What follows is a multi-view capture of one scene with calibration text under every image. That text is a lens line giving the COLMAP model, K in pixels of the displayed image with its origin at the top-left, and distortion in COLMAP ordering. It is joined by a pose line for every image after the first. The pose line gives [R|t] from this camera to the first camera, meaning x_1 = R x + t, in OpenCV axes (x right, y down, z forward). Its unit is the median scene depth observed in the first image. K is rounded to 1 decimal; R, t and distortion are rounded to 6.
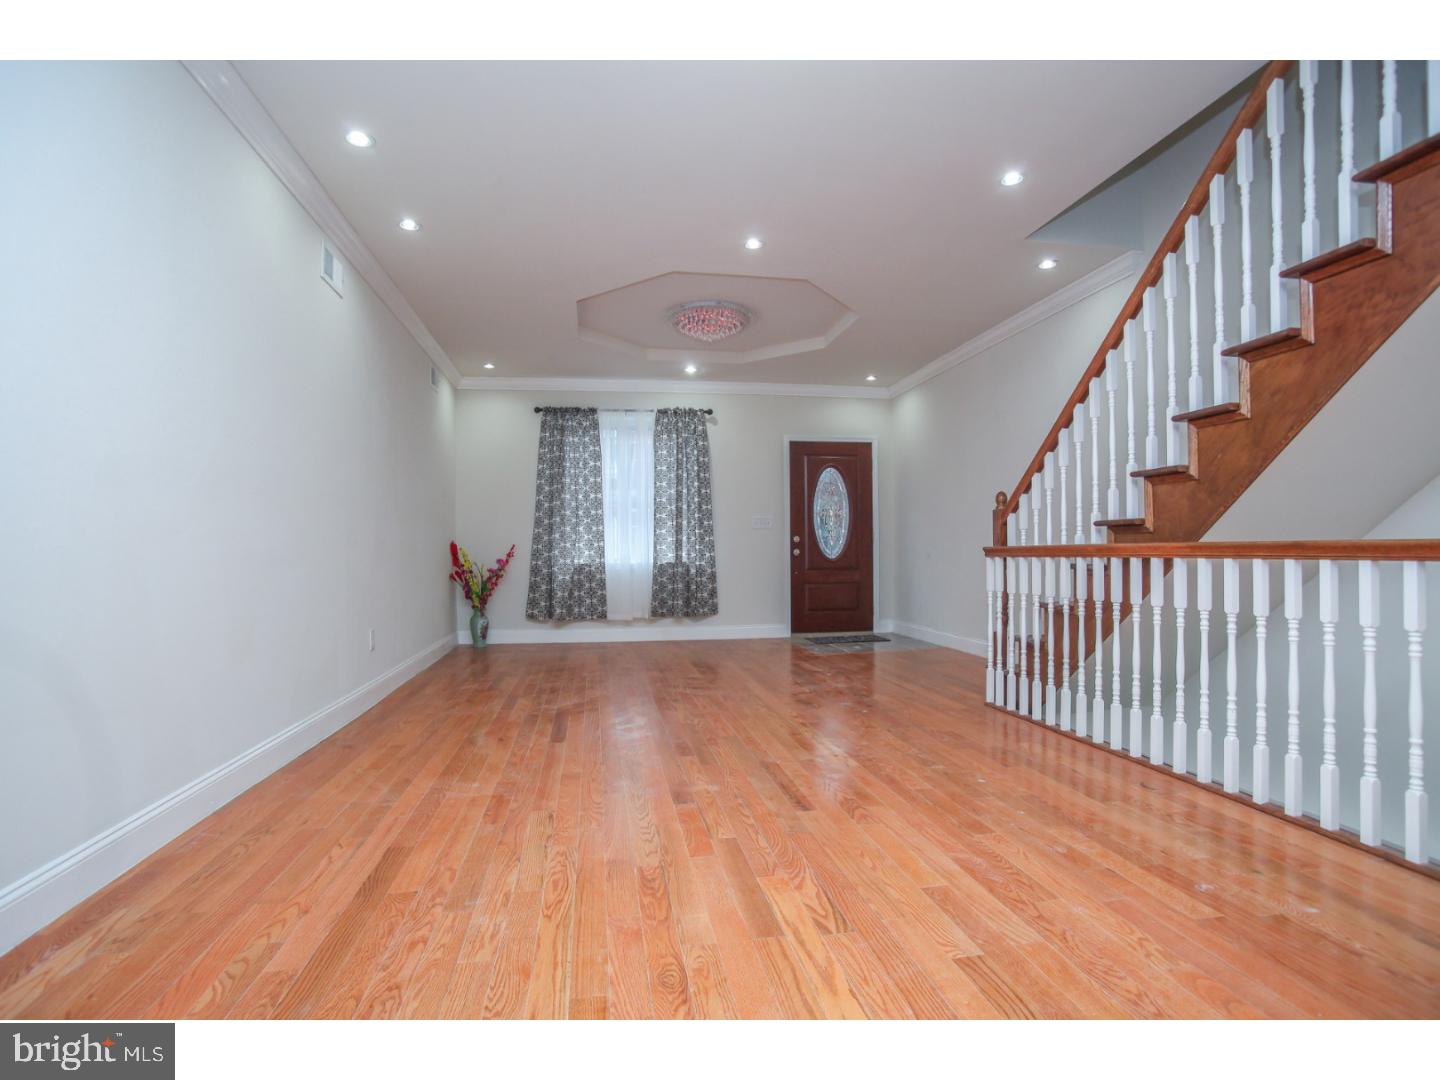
lens RADIAL K [[724.2, 0, 723.3], [0, 724.2, 571.9], [0, 0, 1]] dist [-0.073475, 0.027198]
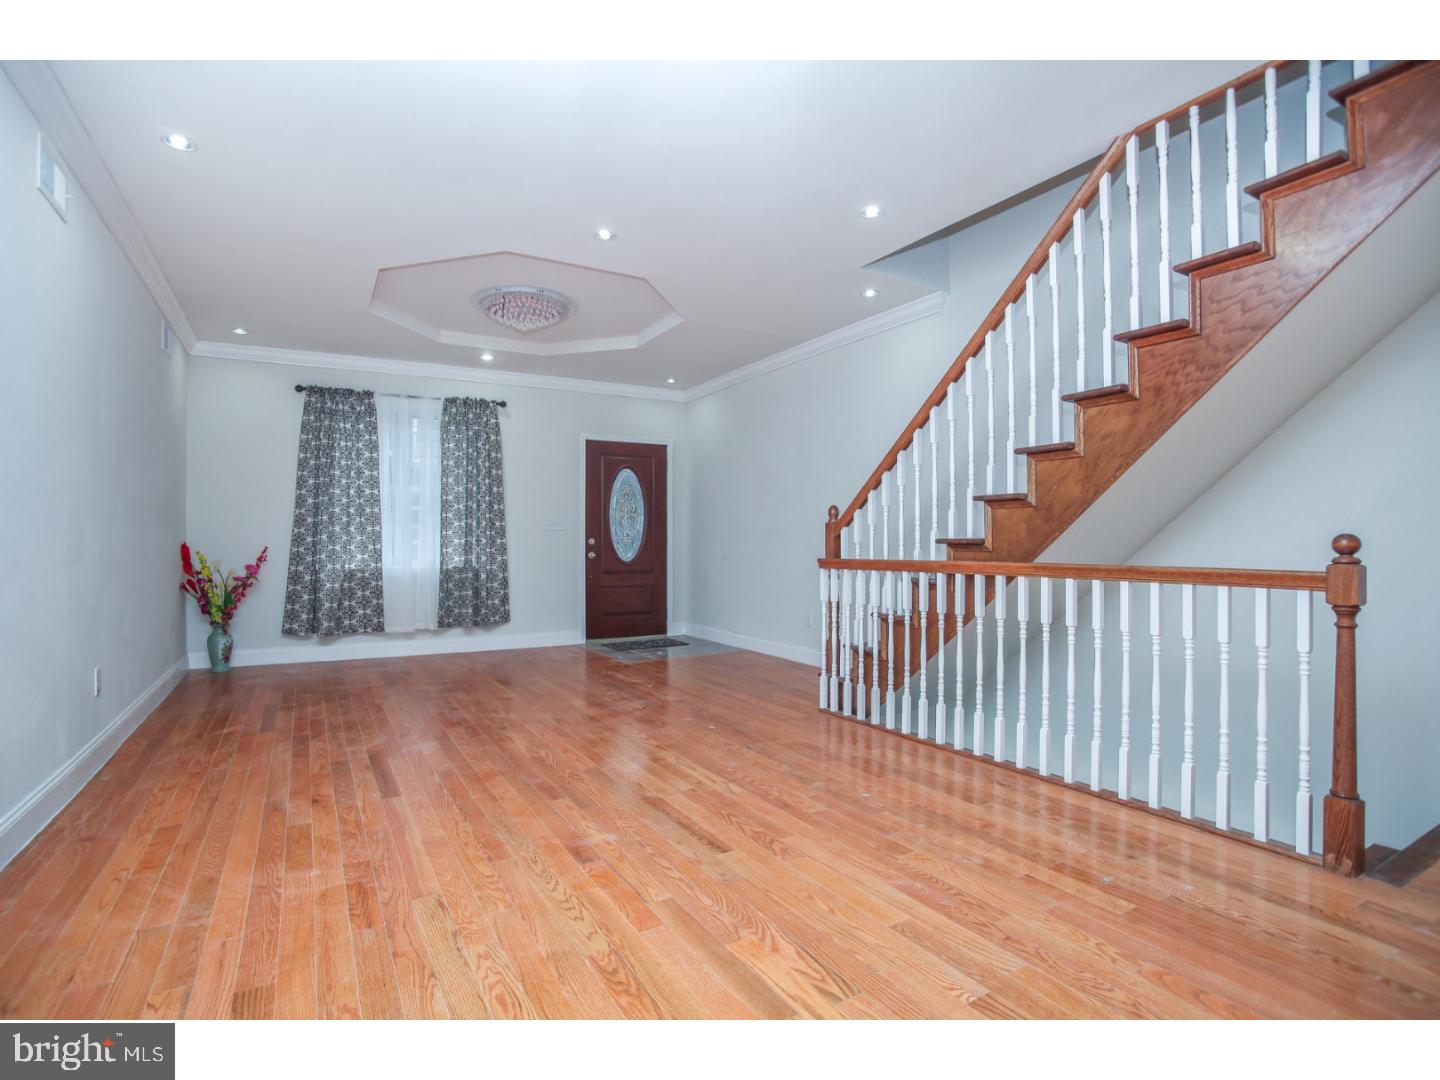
lens RADIAL K [[724.2, 0, 757.5], [0, 724.2, 562.3], [0, 0, 1]] dist [-0.073475, 0.027198]
pose [[0.931117, 0.000453, 0.364720, -0.149271], [0.002526, 0.999967, -0.007691, -0.032251], [-0.364711, 0.008082, 0.931086, 0.085097]]
